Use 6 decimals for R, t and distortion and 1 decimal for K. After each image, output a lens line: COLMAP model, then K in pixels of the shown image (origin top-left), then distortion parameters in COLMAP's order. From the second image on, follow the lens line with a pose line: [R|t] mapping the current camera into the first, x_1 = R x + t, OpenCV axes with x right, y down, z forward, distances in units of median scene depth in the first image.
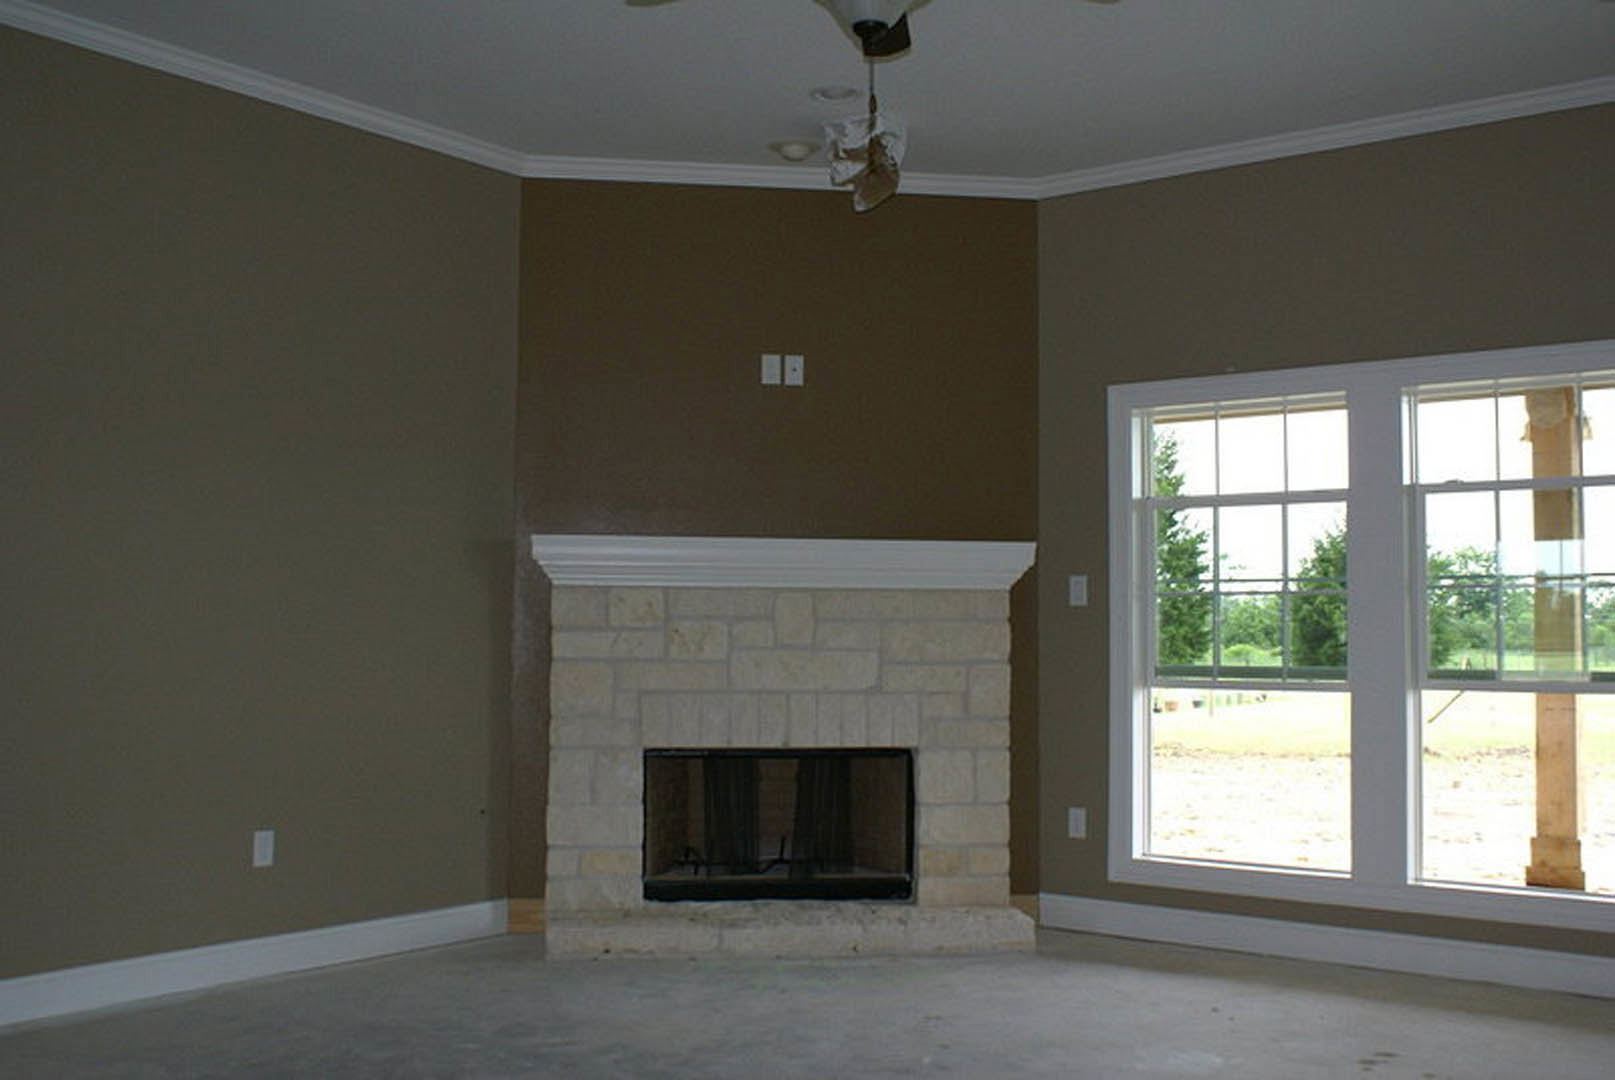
lens RADIAL K [[1589.8, 0, 806.6], [0, 1589.8, 514.8], [0, 0, 1]] dist [-0.099445, 0.014214]
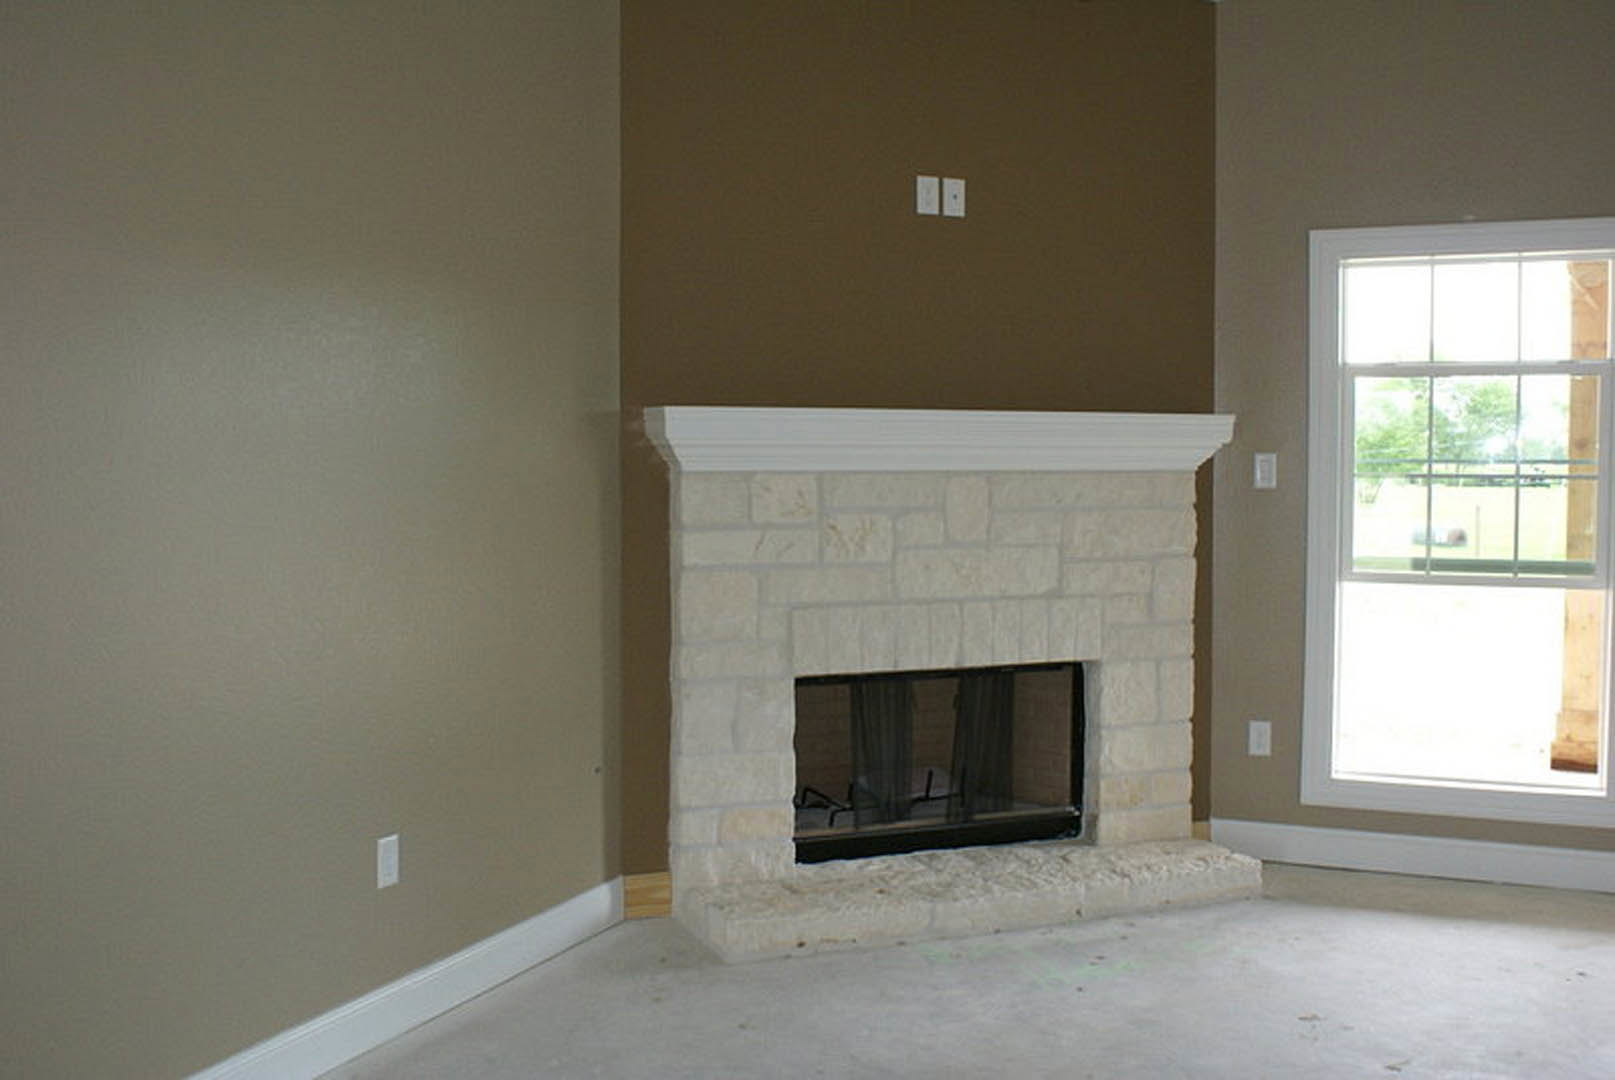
lens RADIAL K [[1589.8, 0, 806.6], [0, 1589.8, 514.8], [0, 0, 1]] dist [-0.099445, 0.014214]
pose [[0.971068, -0.014912, 0.238336, -0.279570], [-0.011177, 0.994116, 0.107738, -0.017787], [-0.238541, -0.107285, 0.965188, 0.241520]]
